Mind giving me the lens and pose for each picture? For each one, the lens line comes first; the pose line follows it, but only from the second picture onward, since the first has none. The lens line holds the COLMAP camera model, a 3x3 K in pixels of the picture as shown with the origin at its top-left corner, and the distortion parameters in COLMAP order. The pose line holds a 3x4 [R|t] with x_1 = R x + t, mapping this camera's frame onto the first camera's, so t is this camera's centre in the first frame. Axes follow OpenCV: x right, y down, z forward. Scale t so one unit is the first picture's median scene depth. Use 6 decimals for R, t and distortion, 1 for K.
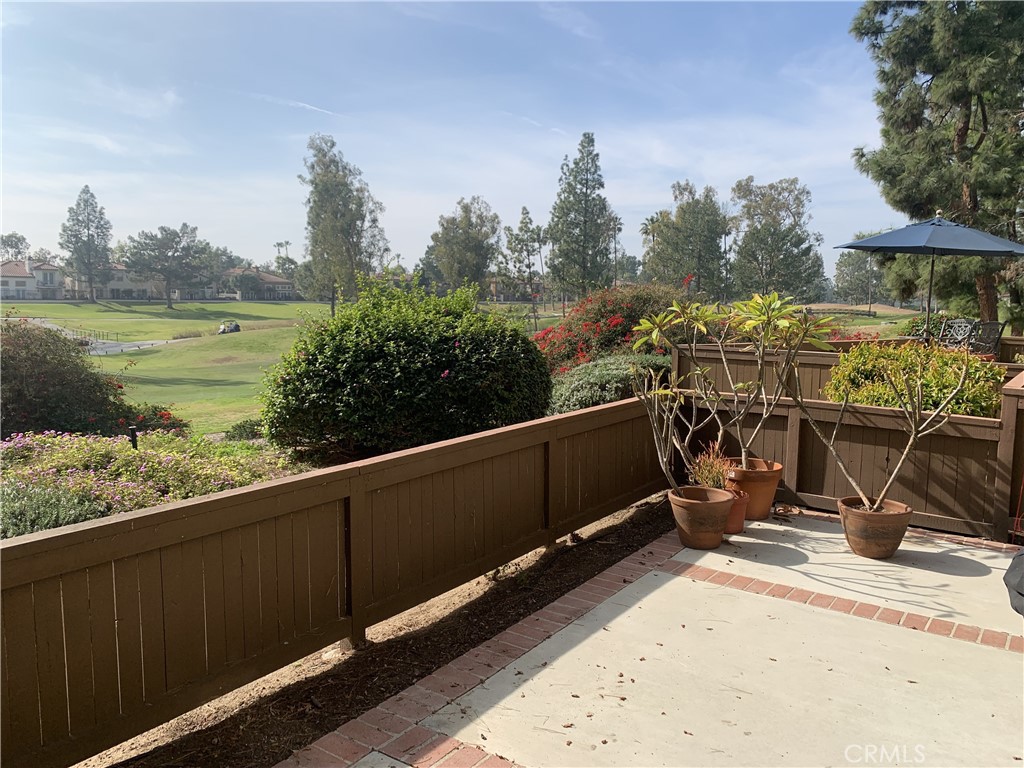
lens RADIAL K [[787.9, 0, 515.1], [0, 787.9, 368.8], [0, 0, 1]] dist [0.041965, -0.038380]
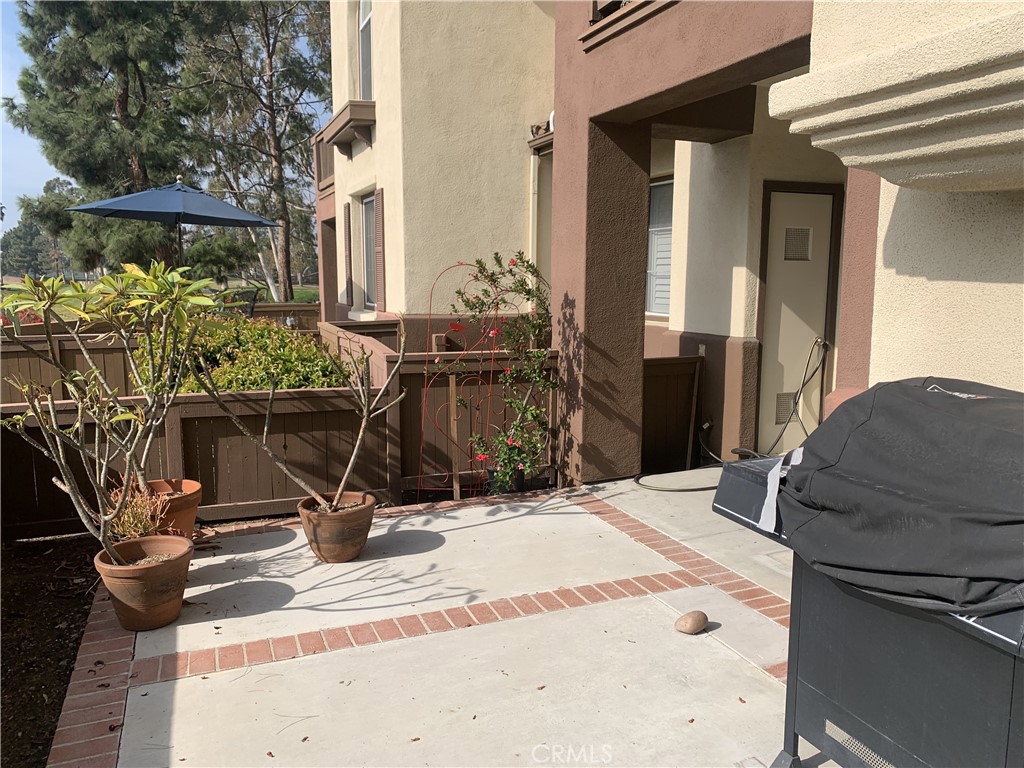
lens RADIAL K [[787.9, 0, 500.7], [0, 787.9, 377.4], [0, 0, 1]] dist [0.041965, -0.038380]
pose [[0.555761, -0.127567, 0.821497, -0.028578], [0.089150, 0.991604, 0.093671, -0.006139], [-0.826549, 0.021177, 0.562467, 0.065243]]
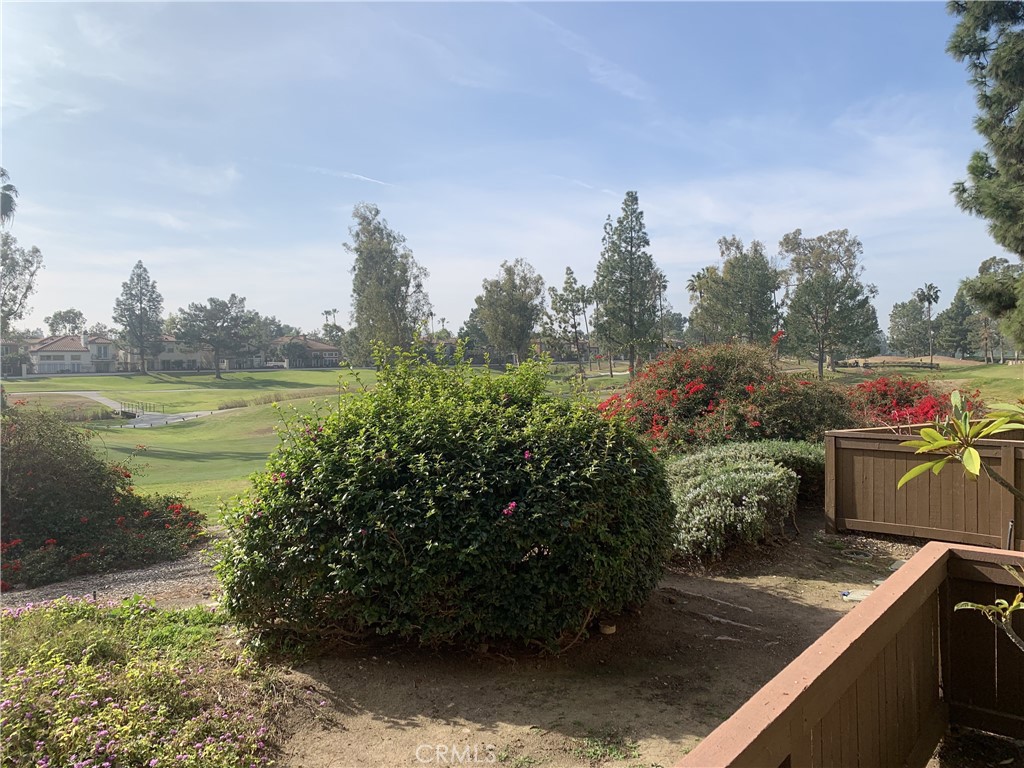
lens RADIAL K [[787.9, 0, 511.6], [0, 787.9, 369.6], [0, 0, 1]] dist [0.041965, -0.038380]
pose [[0.997860, -0.024339, -0.060693, -0.013511], [0.019664, 0.996878, -0.076470, -0.014684], [0.062365, 0.075113, 0.995223, 0.112886]]
